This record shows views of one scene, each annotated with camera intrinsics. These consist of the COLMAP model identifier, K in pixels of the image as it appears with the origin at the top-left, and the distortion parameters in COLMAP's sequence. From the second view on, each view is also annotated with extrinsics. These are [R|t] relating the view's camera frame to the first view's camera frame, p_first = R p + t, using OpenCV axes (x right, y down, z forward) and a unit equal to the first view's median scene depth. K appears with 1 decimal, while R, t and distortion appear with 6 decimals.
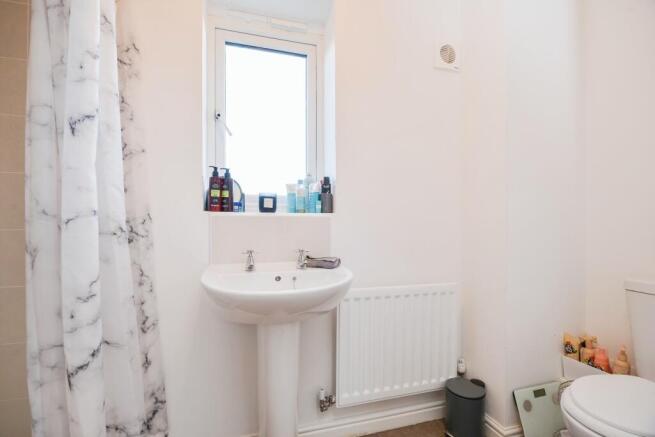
lens RADIAL K [[296.6, 0, 329.7], [0, 296.6, 232.0], [0, 0, 1]] dist [-0.012241, -0.000278]
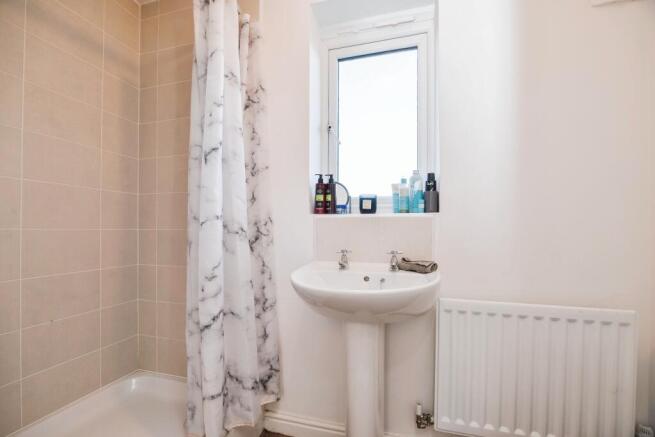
lens RADIAL K [[296.6, 0, 329.7], [0, 296.6, 232.0], [0, 0, 1]] dist [-0.012241, -0.000278]
pose [[0.833405, 0.006751, -0.552621, 0.280363], [-0.009861, 0.999948, -0.002655, 0.001555], [0.552574, 0.007662, 0.833428, 0.085466]]
